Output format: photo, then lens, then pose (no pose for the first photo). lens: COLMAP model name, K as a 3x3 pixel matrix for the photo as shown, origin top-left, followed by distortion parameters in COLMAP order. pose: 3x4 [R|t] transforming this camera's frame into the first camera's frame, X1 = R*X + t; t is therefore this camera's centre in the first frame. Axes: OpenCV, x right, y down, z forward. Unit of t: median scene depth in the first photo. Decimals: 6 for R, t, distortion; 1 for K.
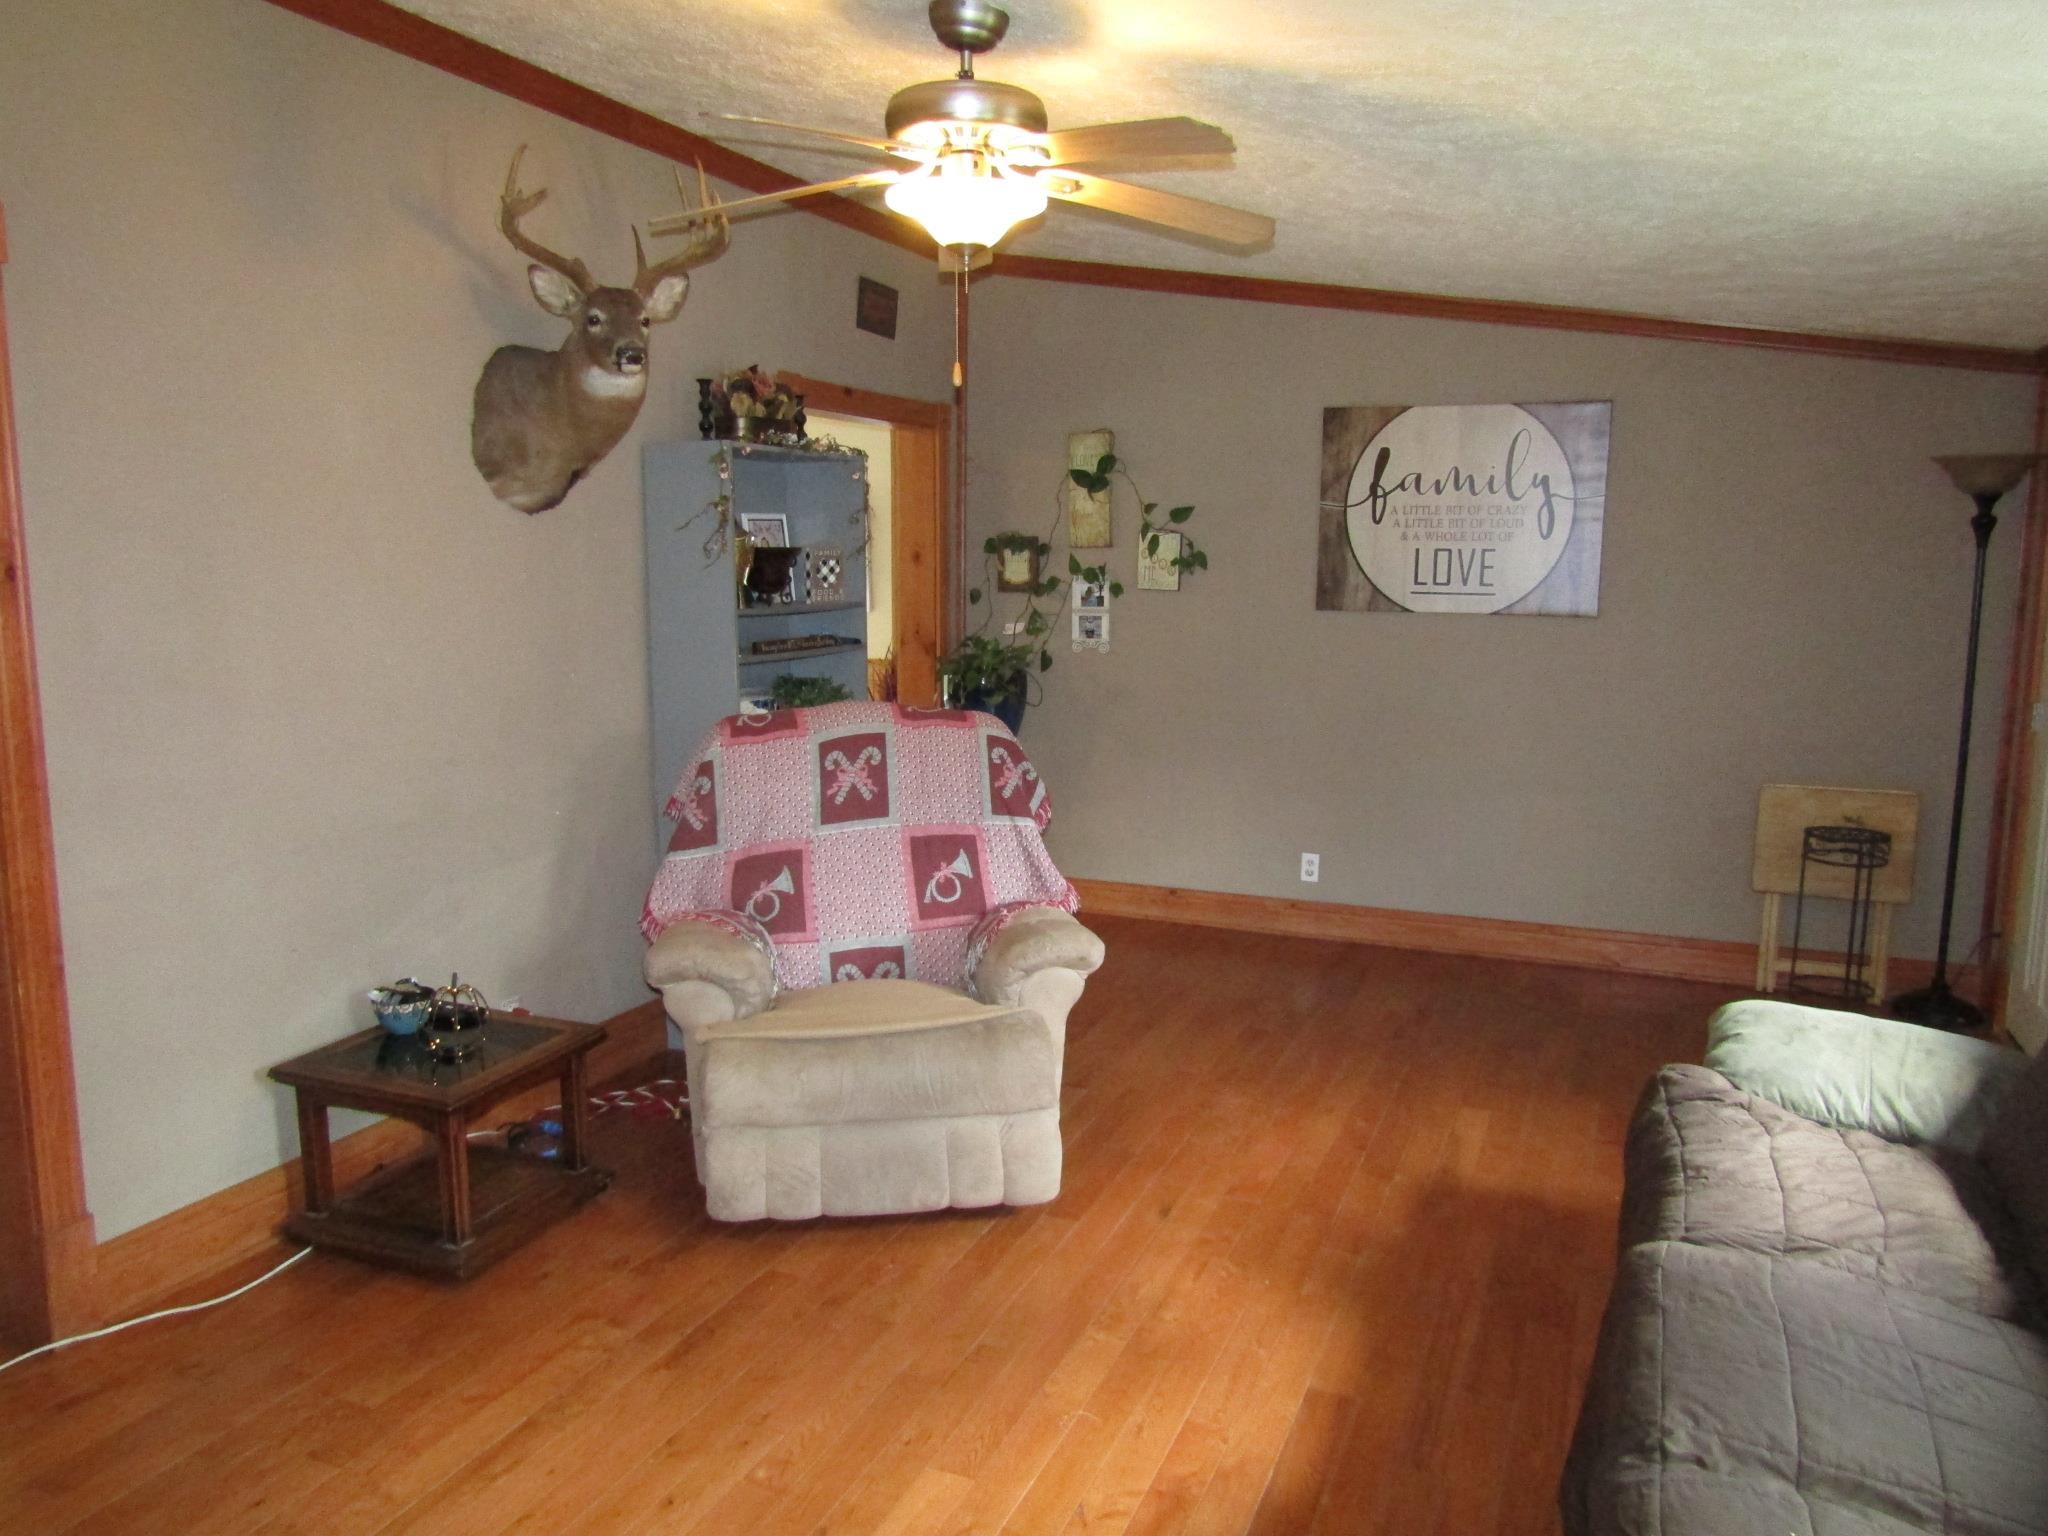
lens RADIAL K [[1462.1, 0, 1025.6], [0, 1462.1, 772.5], [0, 0, 1]] dist [-0.006621, -0.002791]
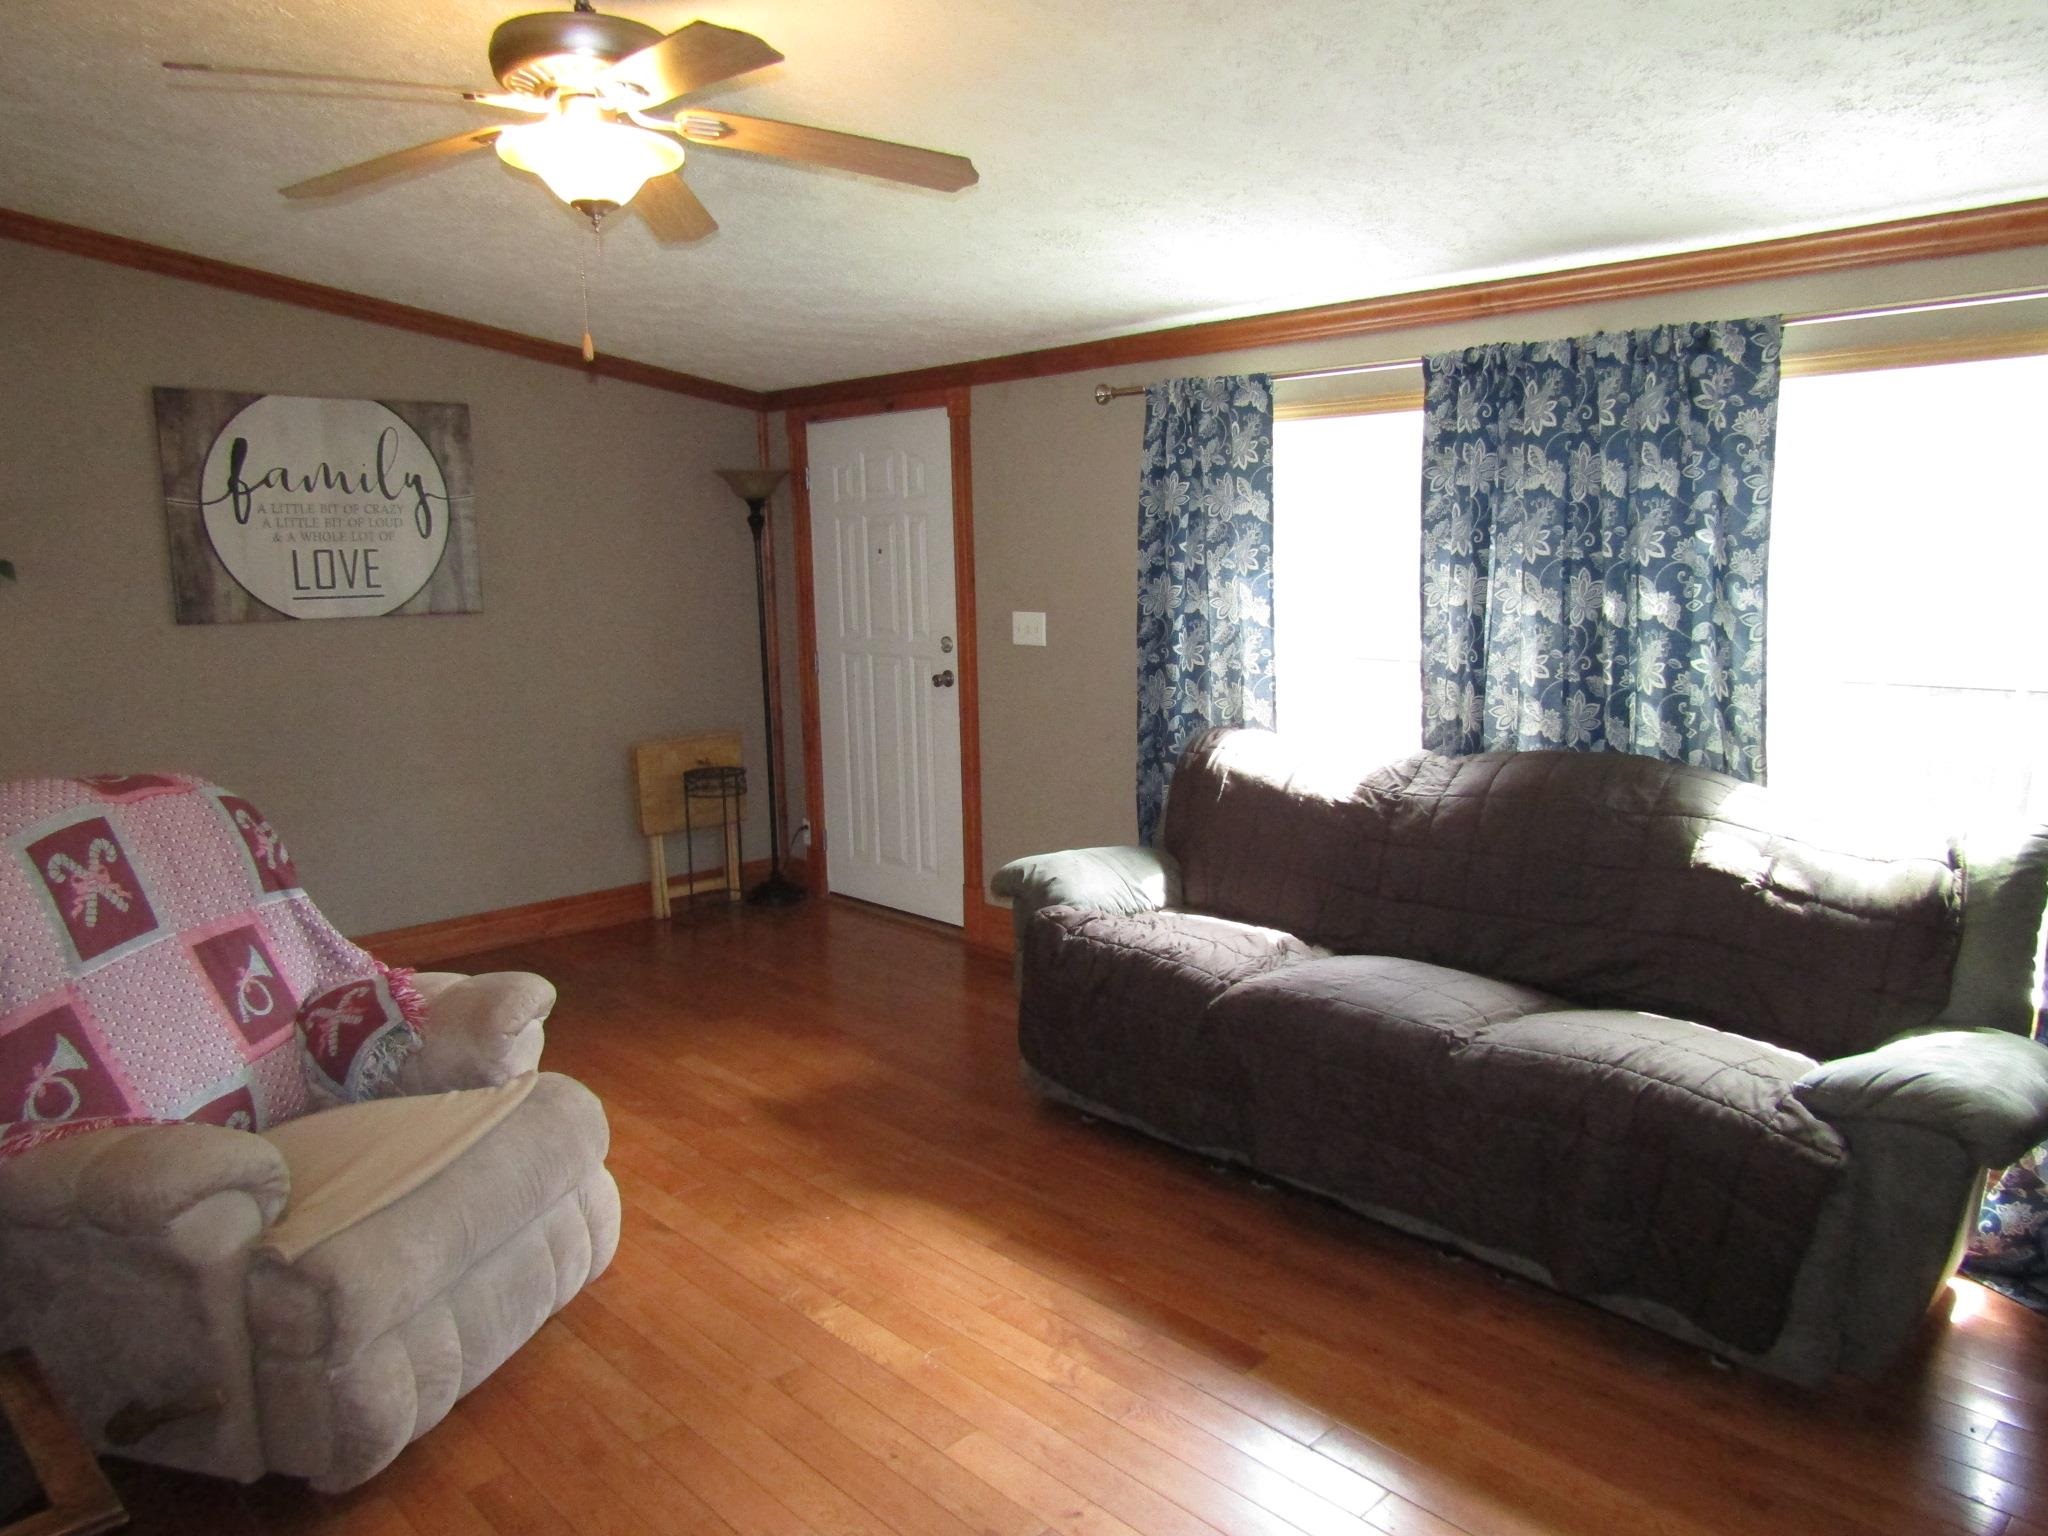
lens RADIAL K [[1462.1, 0, 1025.6], [0, 1462.1, 772.5], [0, 0, 1]] dist [-0.006621, -0.002791]
pose [[0.388985, -0.155463, 0.908032, -0.477989], [0.158959, 0.982201, 0.100066, -0.040850], [-0.907427, 0.105415, 0.406774, 0.262859]]
